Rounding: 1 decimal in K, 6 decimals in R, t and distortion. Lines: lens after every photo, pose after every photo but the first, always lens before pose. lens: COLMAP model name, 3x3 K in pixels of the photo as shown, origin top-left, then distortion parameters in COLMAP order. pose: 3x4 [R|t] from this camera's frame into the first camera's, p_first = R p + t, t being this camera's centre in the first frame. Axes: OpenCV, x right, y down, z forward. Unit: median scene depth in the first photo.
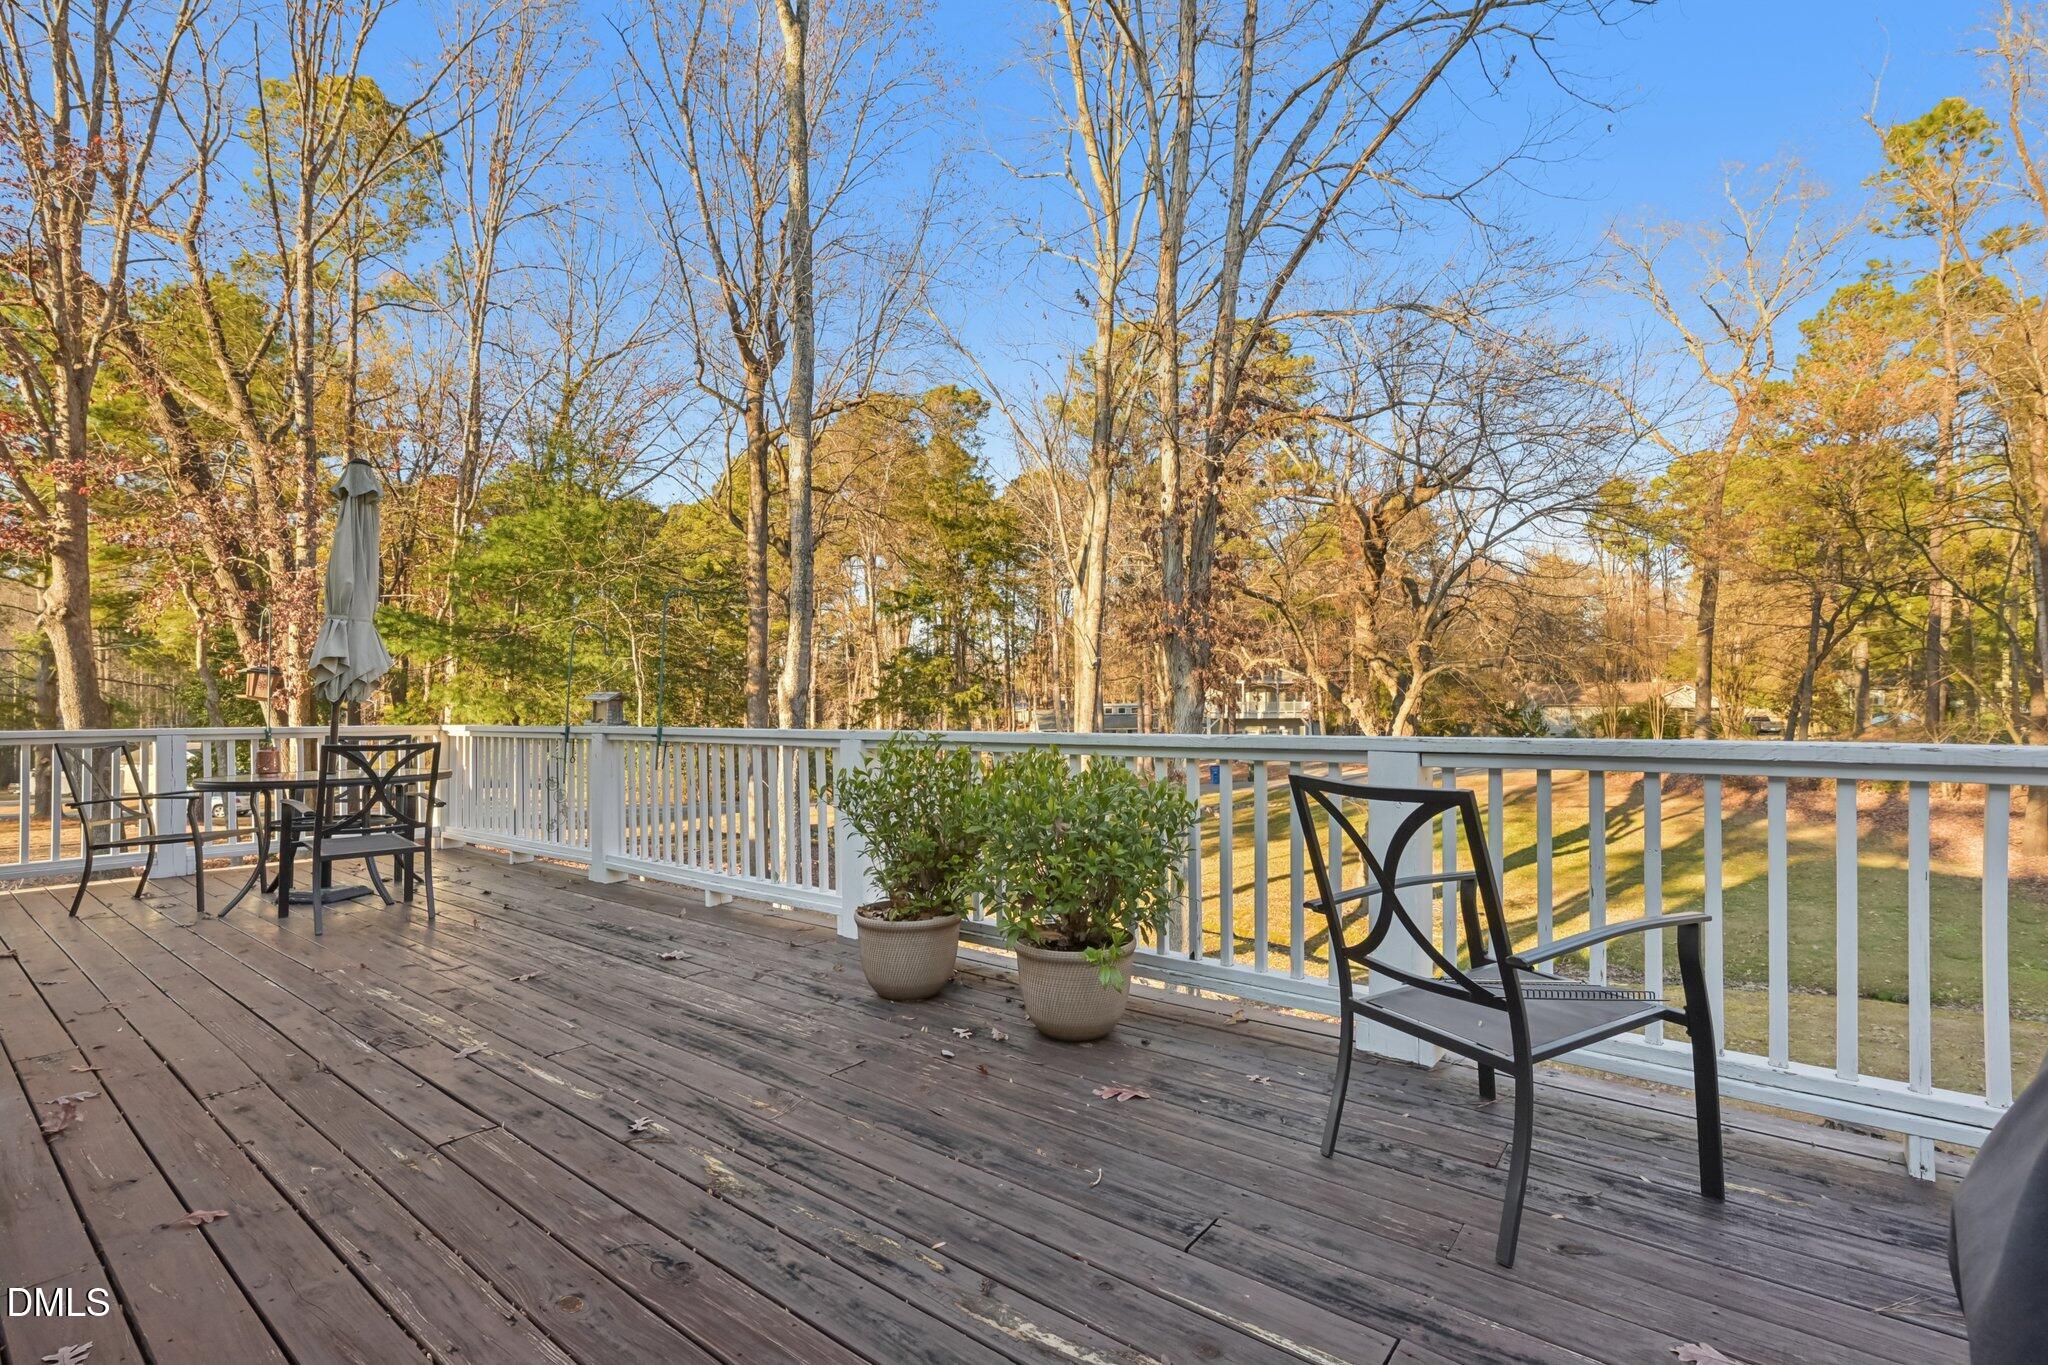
lens RADIAL K [[941.5, 0, 1024.5], [0, 941.5, 692.4], [0, 0, 1]] dist [0.000546, 0.000400]
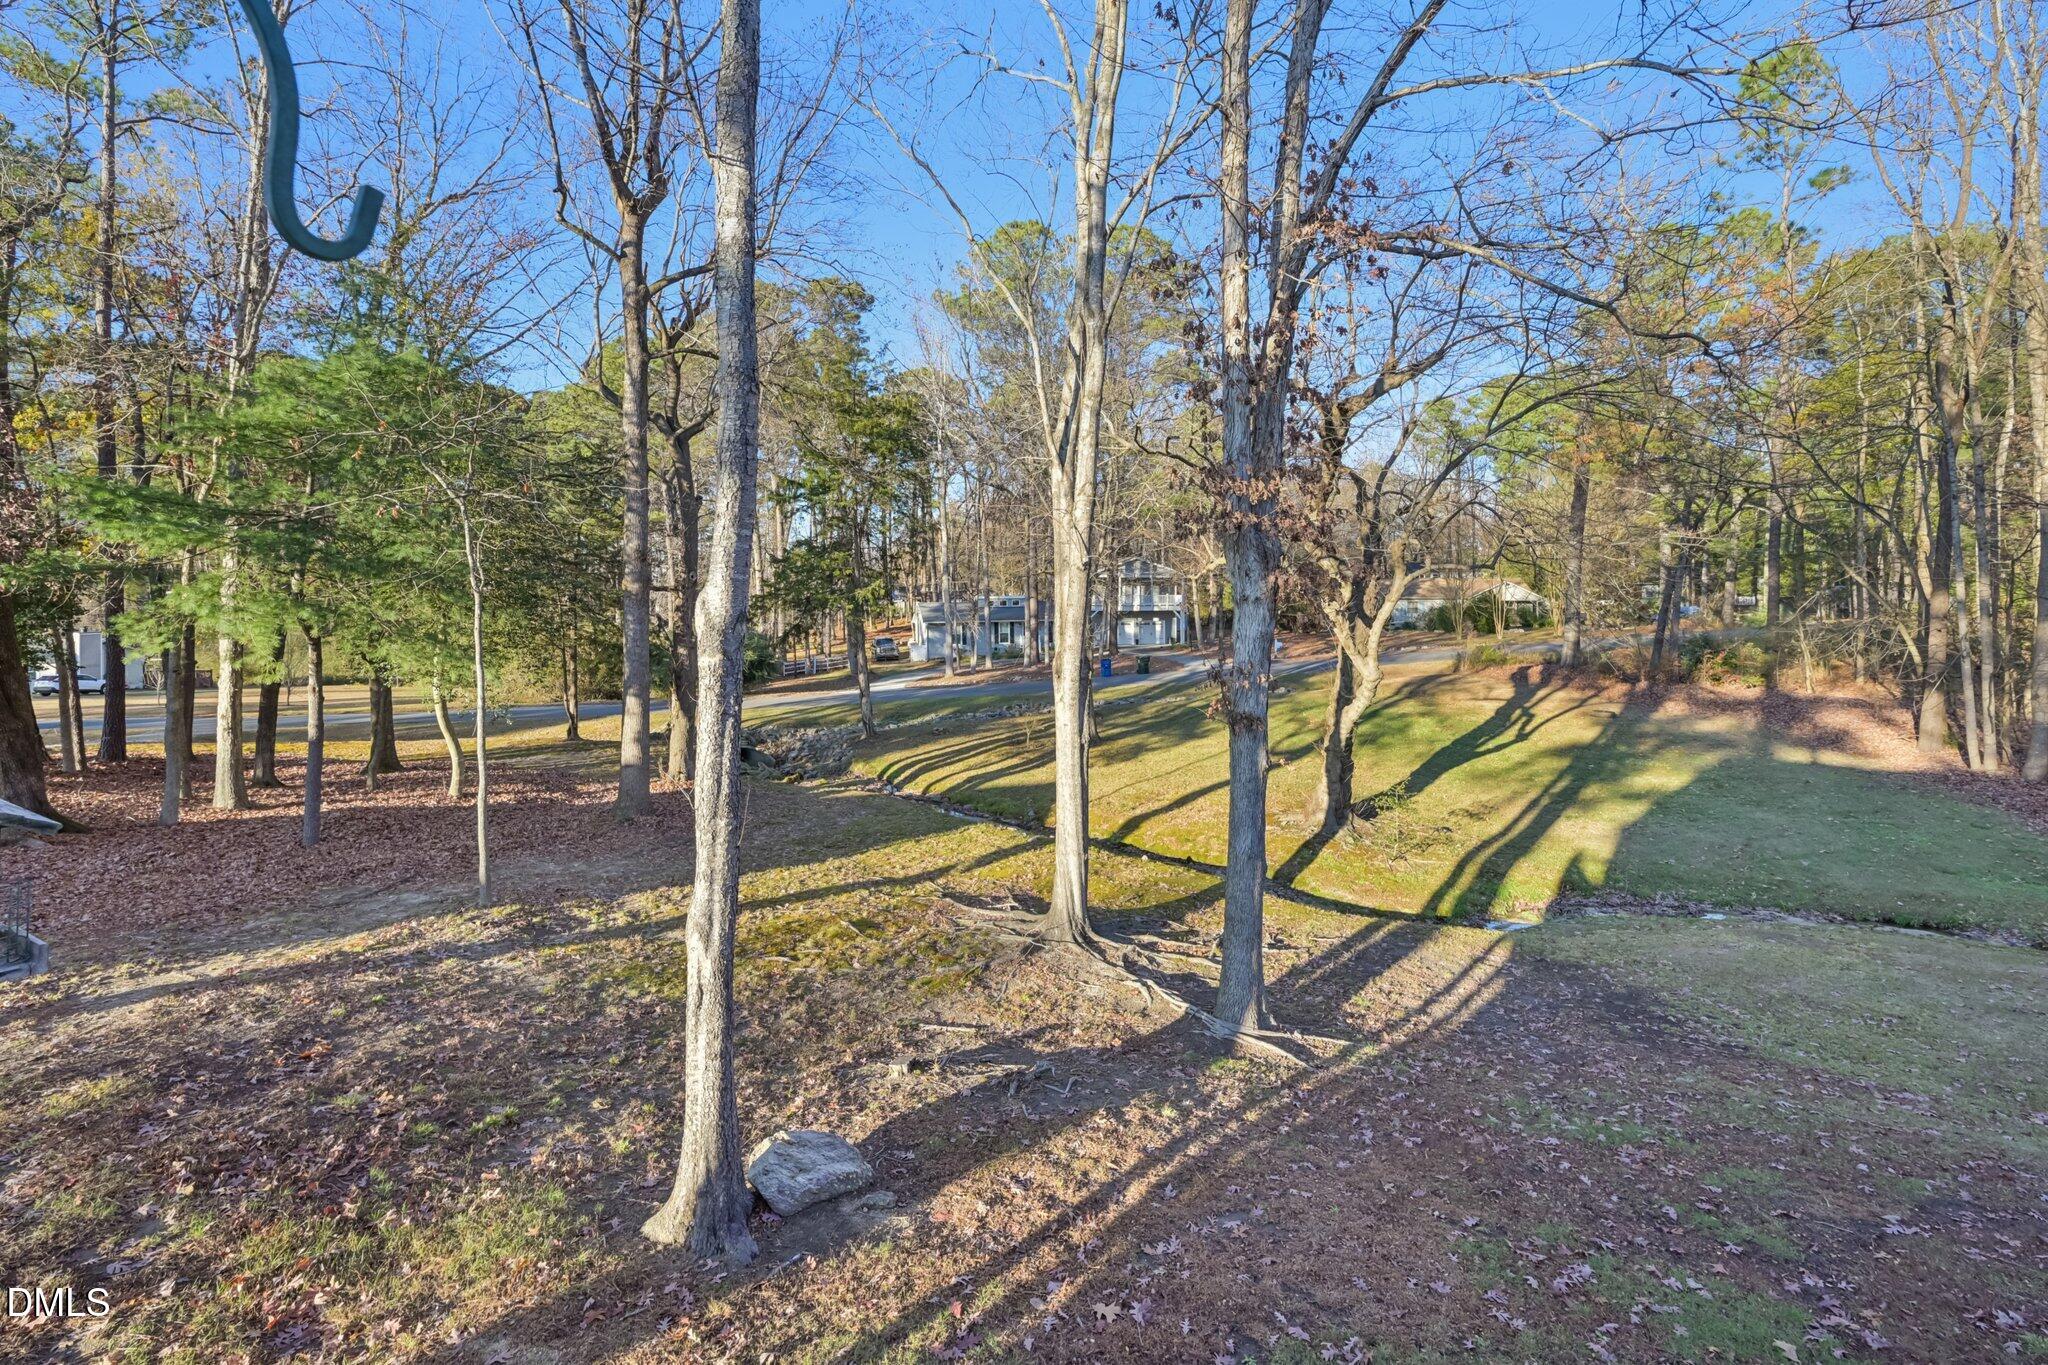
lens RADIAL K [[830.7, 0, 1006.3], [0, 830.7, 595.4], [0, 0, 1]] dist [-0.000185, 0.000081]
pose [[0.988683, -0.000104, 0.150017, -0.066305], [-0.002450, 0.999855, 0.016842, -0.009747], [-0.149997, -0.017019, 0.988540, 0.209622]]
